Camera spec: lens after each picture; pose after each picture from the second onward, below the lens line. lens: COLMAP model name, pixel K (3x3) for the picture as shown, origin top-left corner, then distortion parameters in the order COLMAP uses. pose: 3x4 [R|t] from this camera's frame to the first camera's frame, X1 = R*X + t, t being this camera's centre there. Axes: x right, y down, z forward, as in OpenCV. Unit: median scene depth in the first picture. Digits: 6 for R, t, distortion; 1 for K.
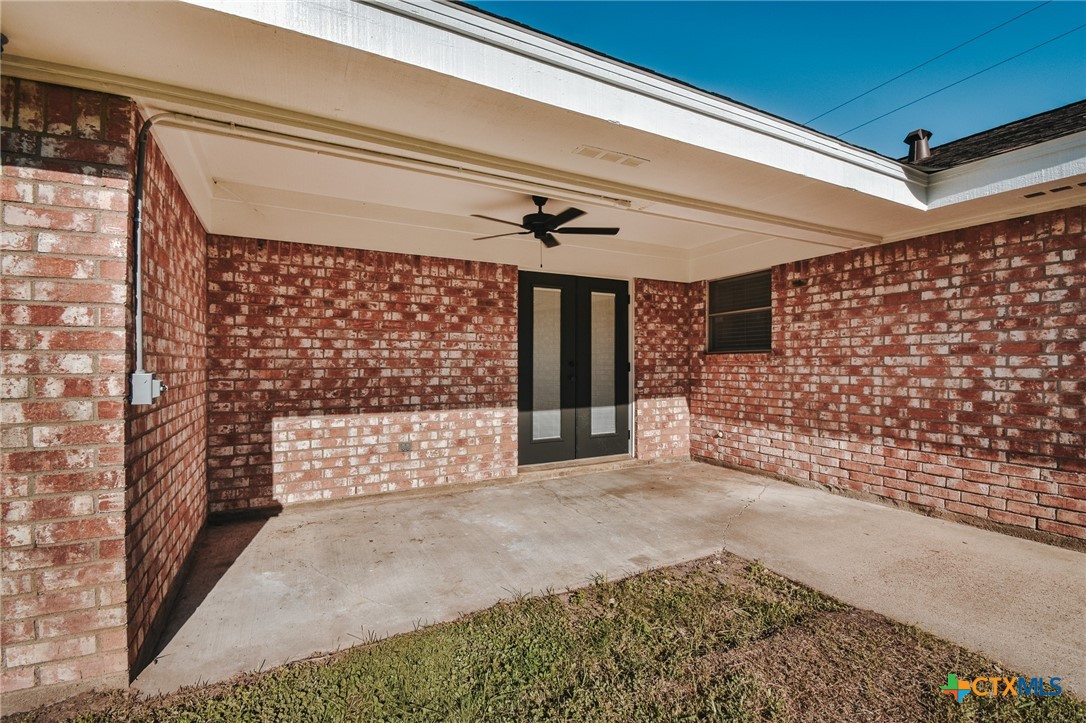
lens RADIAL K [[471.8, 0, 521.9], [0, 471.8, 368.0], [0, 0, 1]] dist [0.001188, -0.020468]
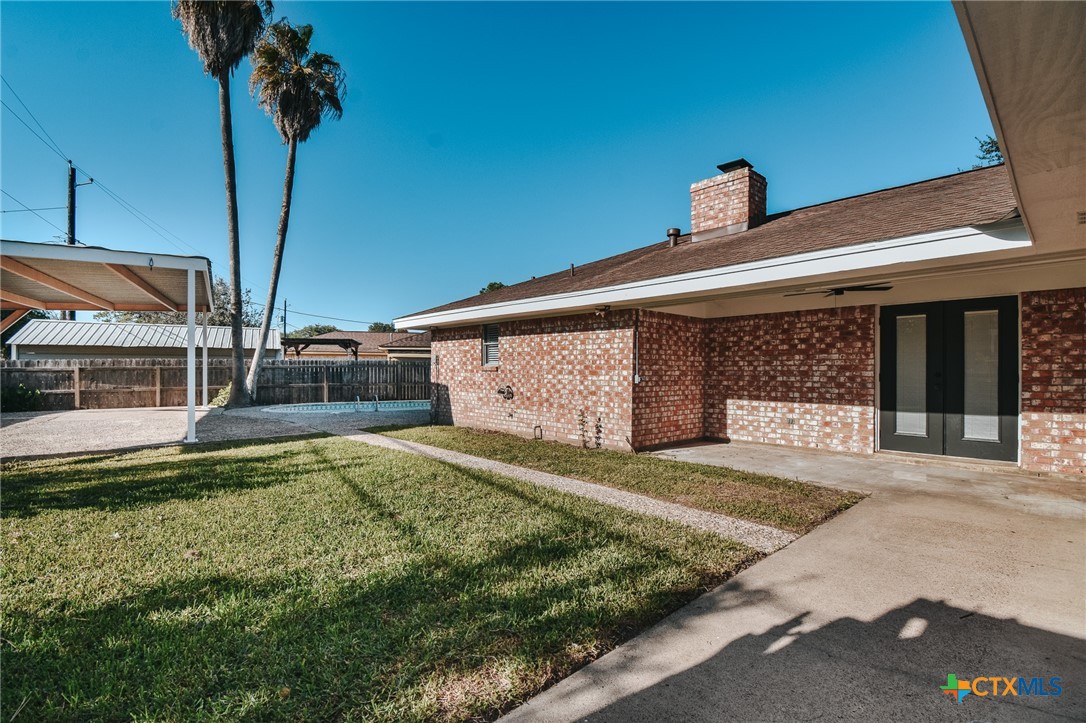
lens RADIAL K [[496.8, 0, 548.8], [0, 496.8, 367.0], [0, 0, 1]] dist [0.019303, -0.027511]
pose [[0.258354, -0.005417, -0.966035, 1.292403], [-0.013198, 0.999871, -0.009137, -0.005086], [0.965960, 0.015110, 0.258250, -0.343607]]
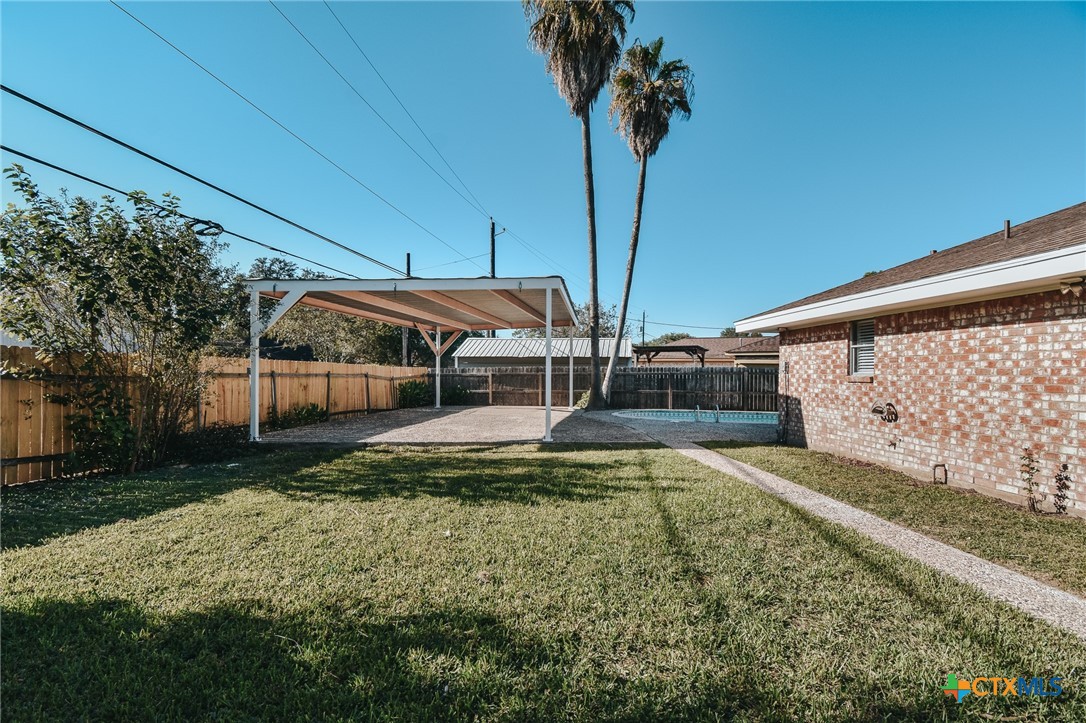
lens RADIAL K [[495.6, 0, 543.7], [0, 495.6, 381.2], [0, 0, 1]] dist [0.019678, -0.028334]
pose [[-0.416984, 0.009674, -0.908862, 1.040859], [-0.020131, 0.999600, 0.019876, -0.019826], [0.908691, 0.026585, -0.416623, -0.294305]]
